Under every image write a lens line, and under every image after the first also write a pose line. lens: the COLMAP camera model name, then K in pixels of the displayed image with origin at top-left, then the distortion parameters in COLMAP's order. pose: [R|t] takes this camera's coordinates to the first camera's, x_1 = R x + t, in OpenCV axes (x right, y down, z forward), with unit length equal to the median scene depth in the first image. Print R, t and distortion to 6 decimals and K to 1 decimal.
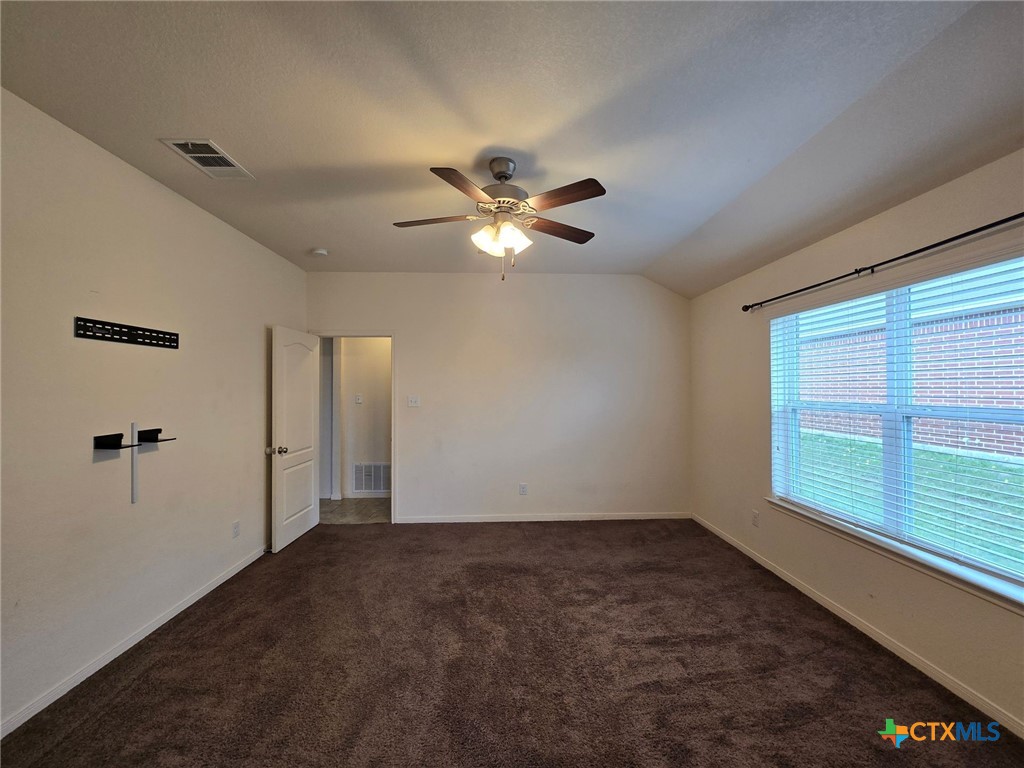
lens RADIAL K [[419.2, 0, 513.9], [0, 419.2, 381.5], [0, 0, 1]] dist [0.000432, 0.000334]
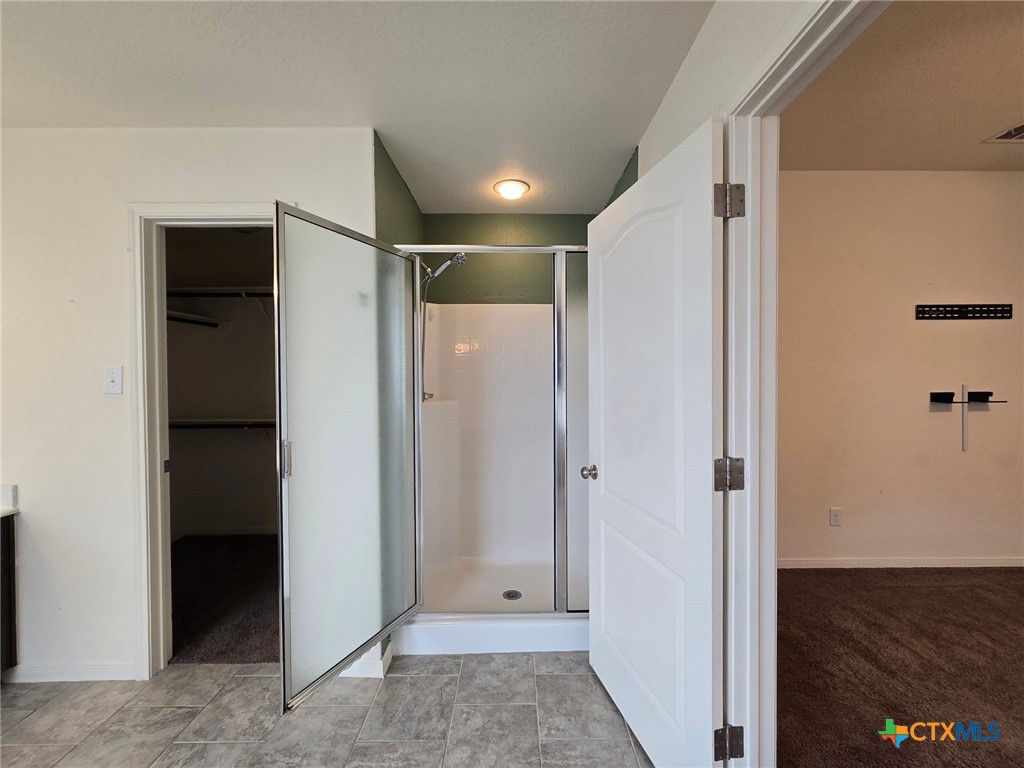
lens RADIAL K [[416.3, 0, 514.3], [0, 416.3, 385.8], [0, 0, 1]] dist [-0.001844, -0.000178]
pose [[-0.030838, 0.021411, -0.999295, 0.345016], [0.023472, 0.999510, 0.020691, 0.048861], [0.999249, -0.022818, -0.031325, -0.270189]]
